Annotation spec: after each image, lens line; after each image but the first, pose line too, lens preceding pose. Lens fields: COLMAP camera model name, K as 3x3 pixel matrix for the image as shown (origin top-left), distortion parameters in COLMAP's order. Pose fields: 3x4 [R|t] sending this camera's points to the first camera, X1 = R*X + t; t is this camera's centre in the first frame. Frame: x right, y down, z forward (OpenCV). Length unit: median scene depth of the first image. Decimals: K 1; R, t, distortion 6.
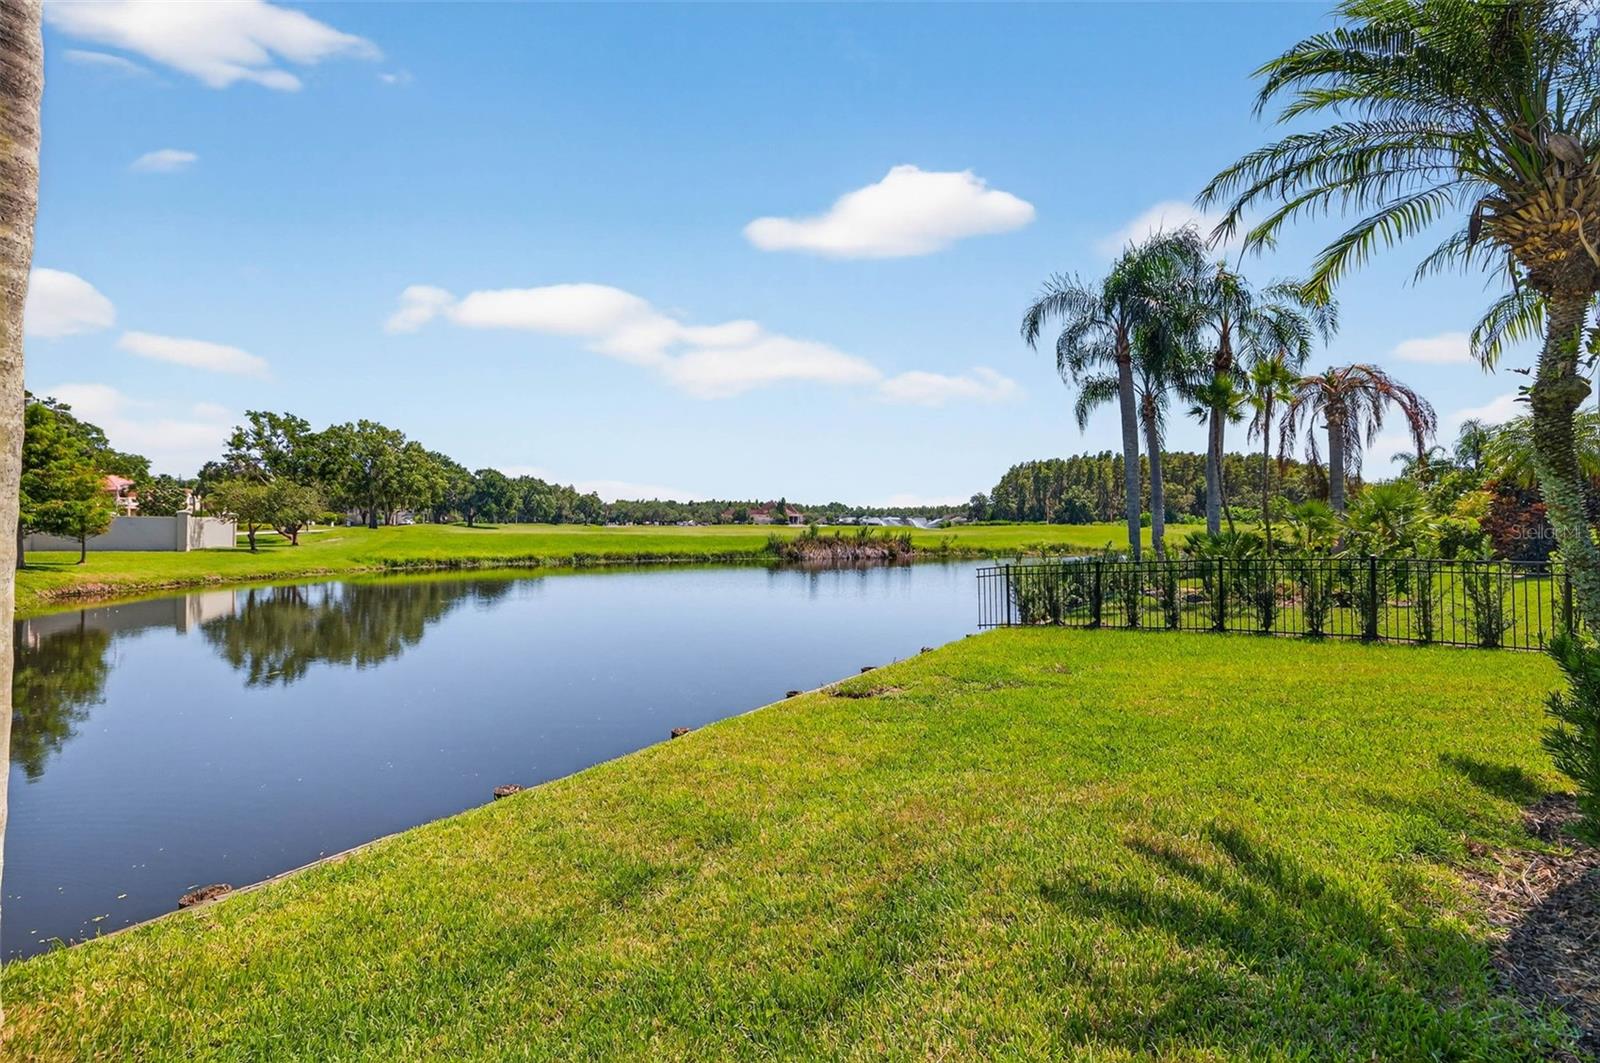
lens RADIAL K [[668.6, 0, 794.8], [0, 668.6, 533.1], [0, 0, 1]] dist [0.003205, 0.000059]
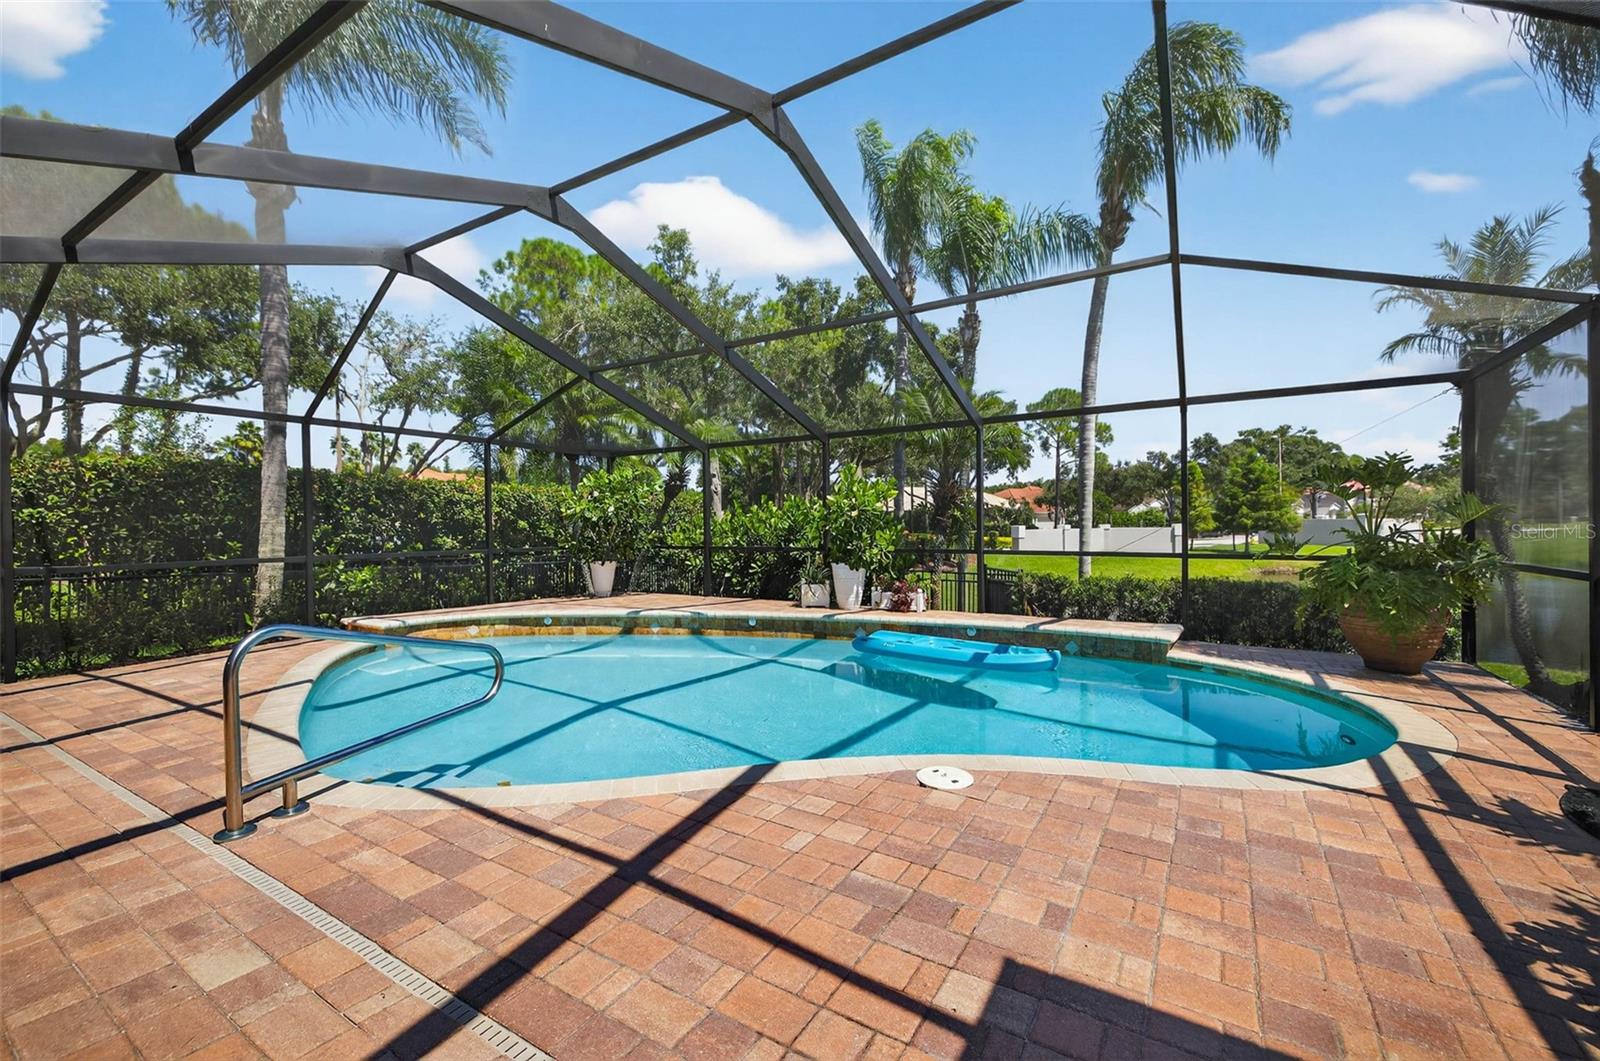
lens RADIAL K [[668.6, 0, 800.8], [0, 668.6, 528.2], [0, 0, 1]] dist [0.003205, 0.000059]
pose [[0.061775, 0.000788, -0.998090, 0.124424], [-0.003744, 0.999993, 0.000558, -0.001787], [0.998083, 0.003703, 0.061778, -0.052006]]
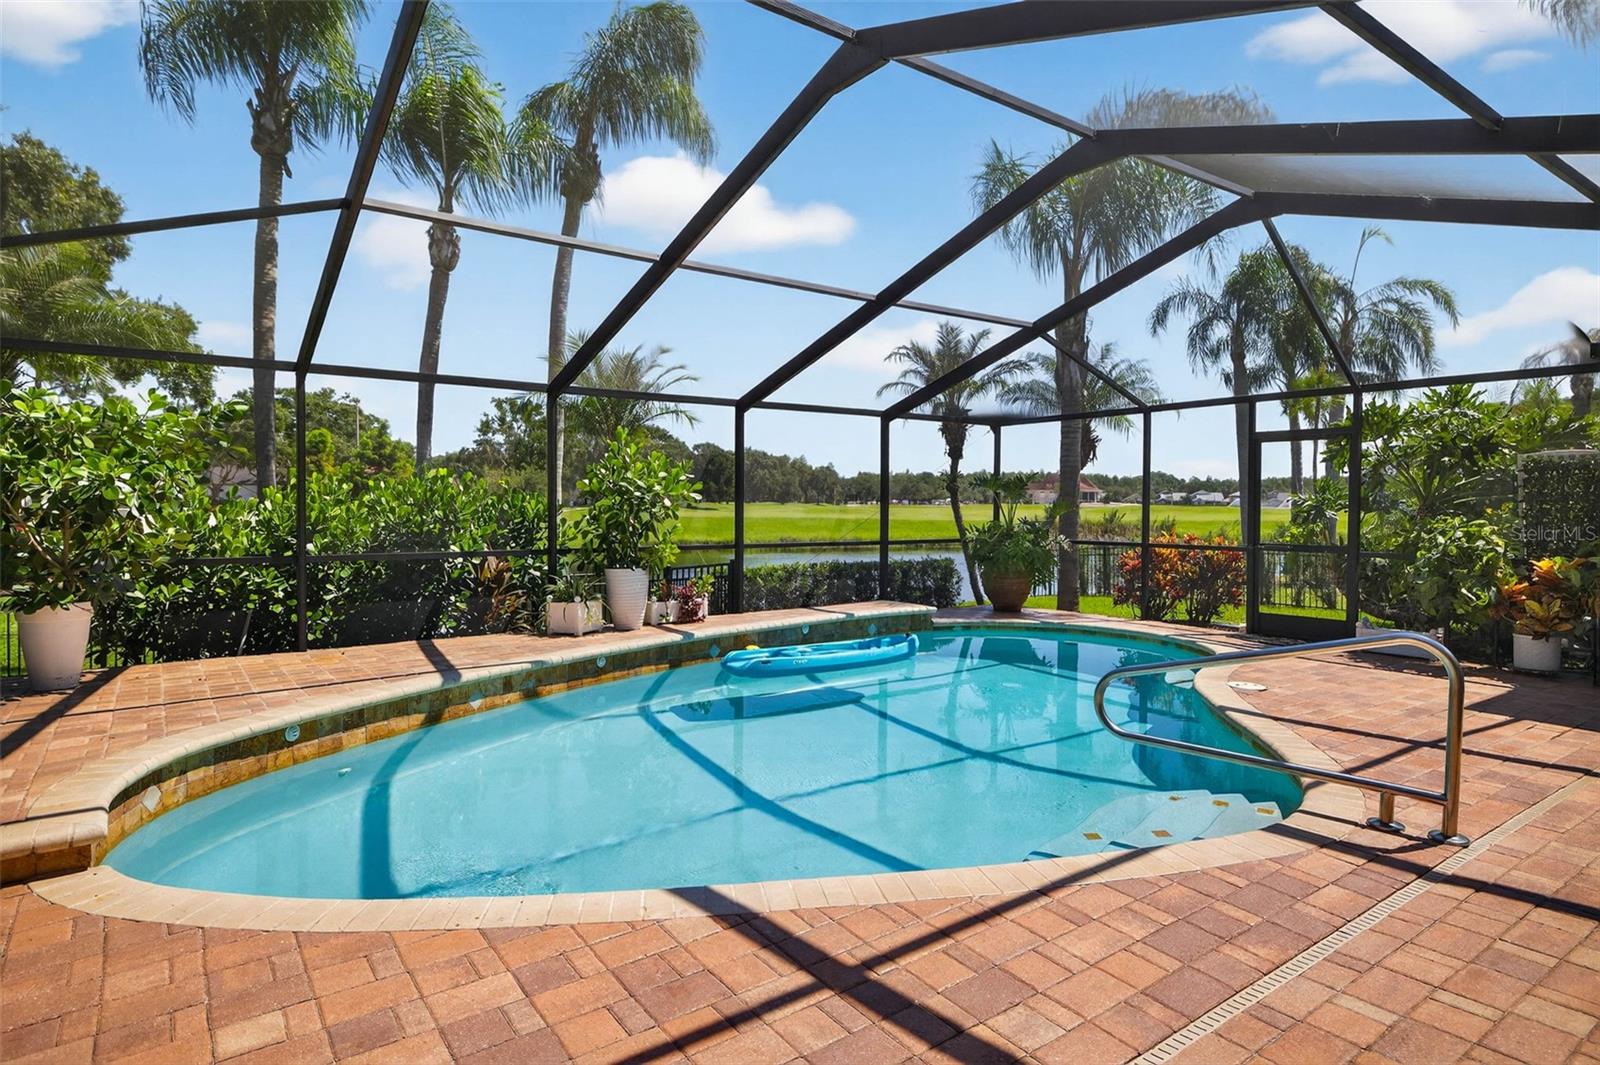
lens RADIAL K [[870.9, 0, 803.9], [0, 870.9, 526.6], [0, 0, 1]] dist [-0.003494, -0.000184]
pose [[0.948061, 0.008490, -0.317977, 0.074241], [-0.003962, 0.999881, 0.014884, -0.003198], [0.318065, -0.012851, 0.947982, -0.130423]]
